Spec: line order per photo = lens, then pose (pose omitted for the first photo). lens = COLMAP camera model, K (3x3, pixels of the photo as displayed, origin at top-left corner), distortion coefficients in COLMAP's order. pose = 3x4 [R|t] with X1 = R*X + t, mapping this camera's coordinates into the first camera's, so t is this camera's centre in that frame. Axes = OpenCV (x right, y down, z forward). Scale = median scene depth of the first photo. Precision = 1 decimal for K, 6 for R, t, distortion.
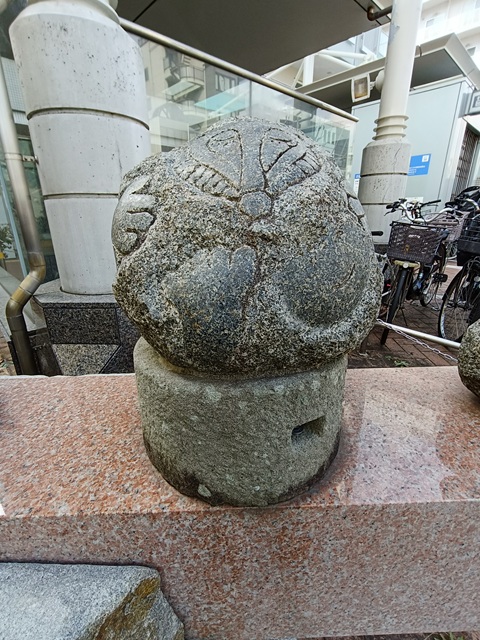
lens RADIAL K [[300.6, 0, 239.8], [0, 300.6, 318.8], [0, 0, 1]] dist [-0.002429, 0.001073]
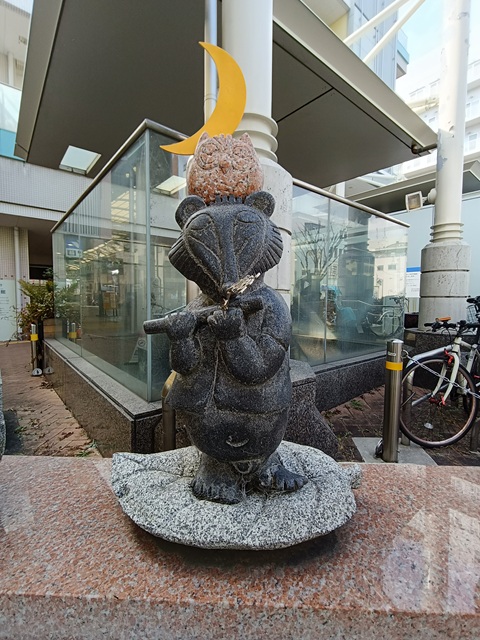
lens RADIAL K [[300.6, 0, 239.5], [0, 300.6, 318.4], [0, 0, 1]] dist [-0.002429, 0.001073]
pose [[0.997202, 0.019816, -0.072086, -0.173209], [-0.038818, 0.961306, -0.272734, 0.002386], [0.063893, 0.274769, 0.959385, -0.027179]]
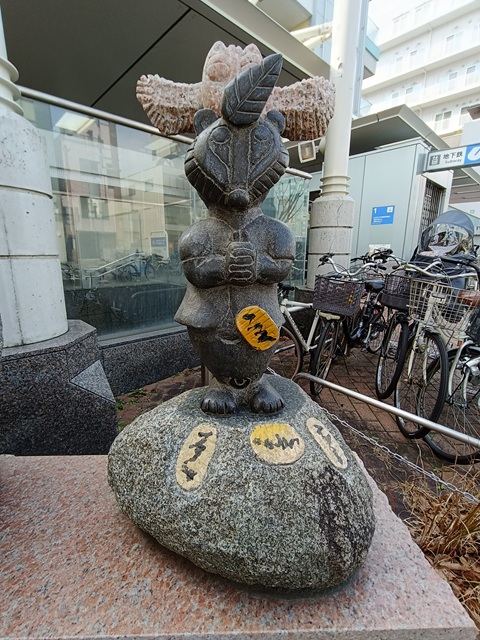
lens RADIAL K [[300.6, 0, 238.3], [0, 300.6, 317.8], [0, 0, 1]] dist [-0.002429, 0.001073]
pose [[0.999886, 0.015041, -0.001578, 0.162973], [-0.015121, 0.992362, -0.122426, -0.030641], [-0.000275, 0.122436, 0.992476, -0.008126]]
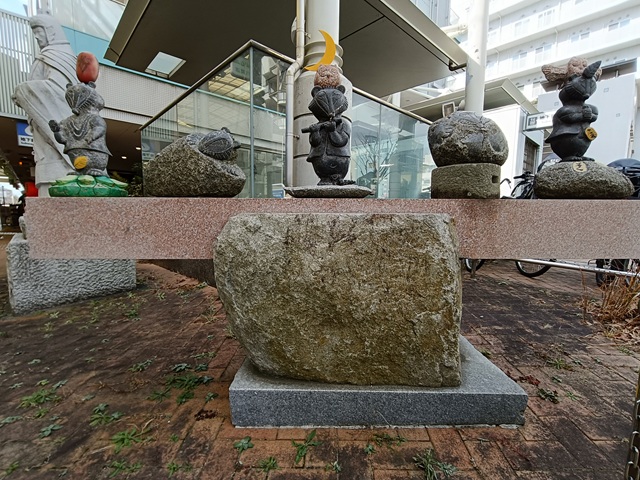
lens RADIAL K [[300.6, 0, 321.7], [0, 300.6, 245.3], [0, 0, 1]] dist [-0.002429, 0.001073]
pose [[0.999809, 0.019558, 0.000633, -0.195596], [-0.018882, 0.972711, -0.231251, 0.209414], [-0.005139, 0.231194, 0.972894, -0.251130]]
